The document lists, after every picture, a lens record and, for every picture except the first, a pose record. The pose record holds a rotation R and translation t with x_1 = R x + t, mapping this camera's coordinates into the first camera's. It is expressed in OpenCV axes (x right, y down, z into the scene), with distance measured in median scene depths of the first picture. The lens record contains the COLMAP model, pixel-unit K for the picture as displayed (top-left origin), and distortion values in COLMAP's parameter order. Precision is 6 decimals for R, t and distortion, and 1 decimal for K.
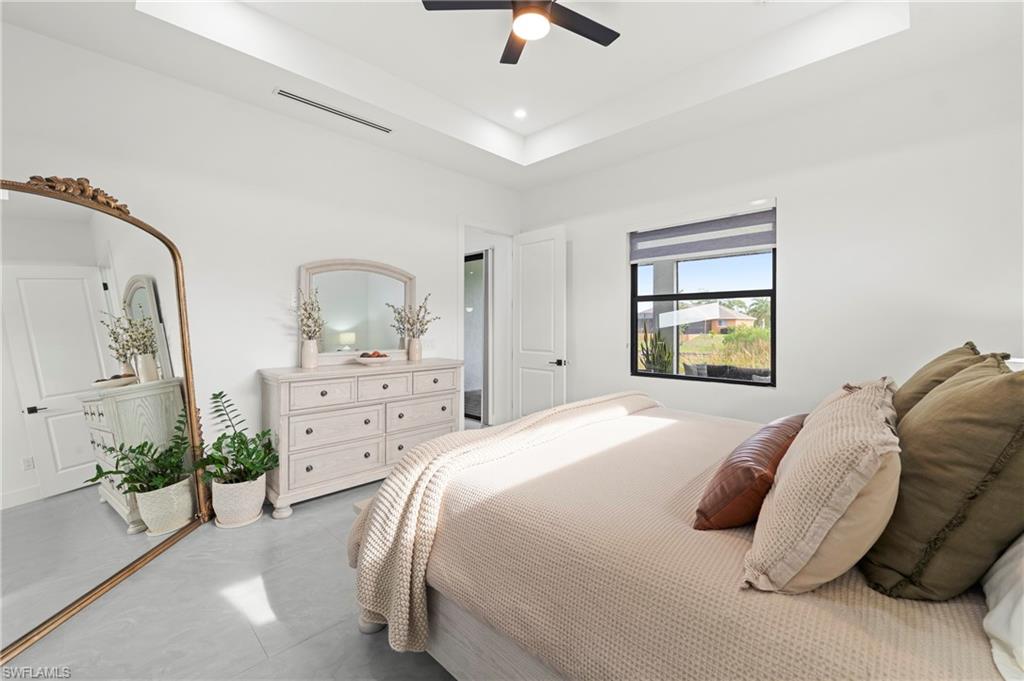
lens RADIAL K [[419.9, 0, 509.3], [0, 419.9, 333.3], [0, 0, 1]] dist [-0.010741, 0.000129]
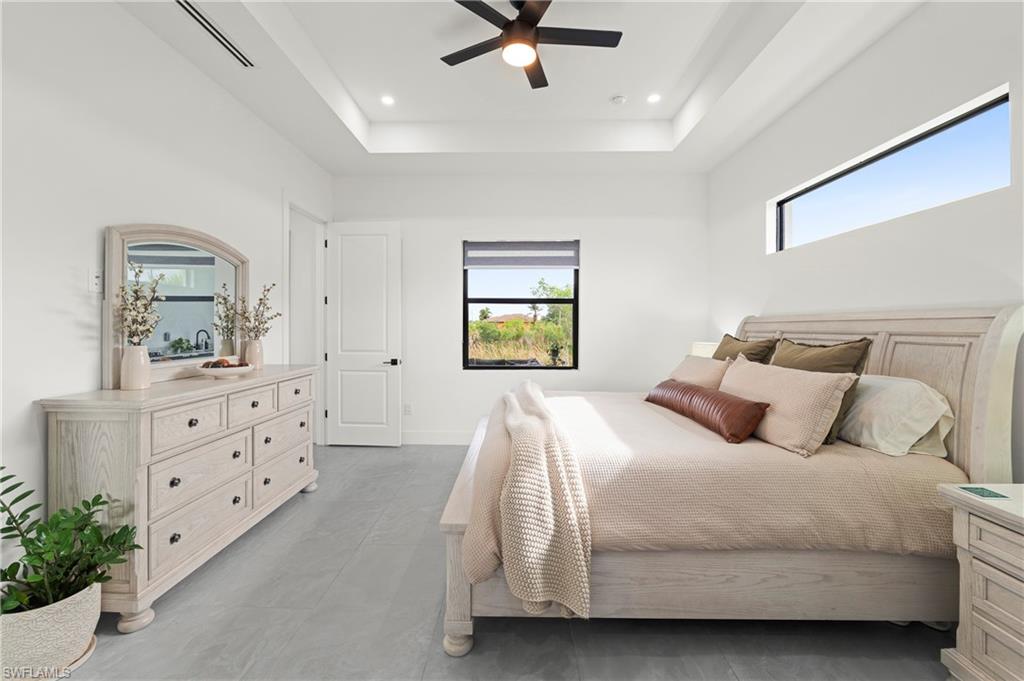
lens RADIAL K [[419.9, 0, 508.2], [0, 419.9, 334.3], [0, 0, 1]] dist [-0.010741, 0.000129]
pose [[0.723676, -0.012956, 0.690019, -0.472680], [0.010460, 0.999915, 0.007804, -0.000279], [-0.690061, 0.001570, 0.723749, 0.137601]]
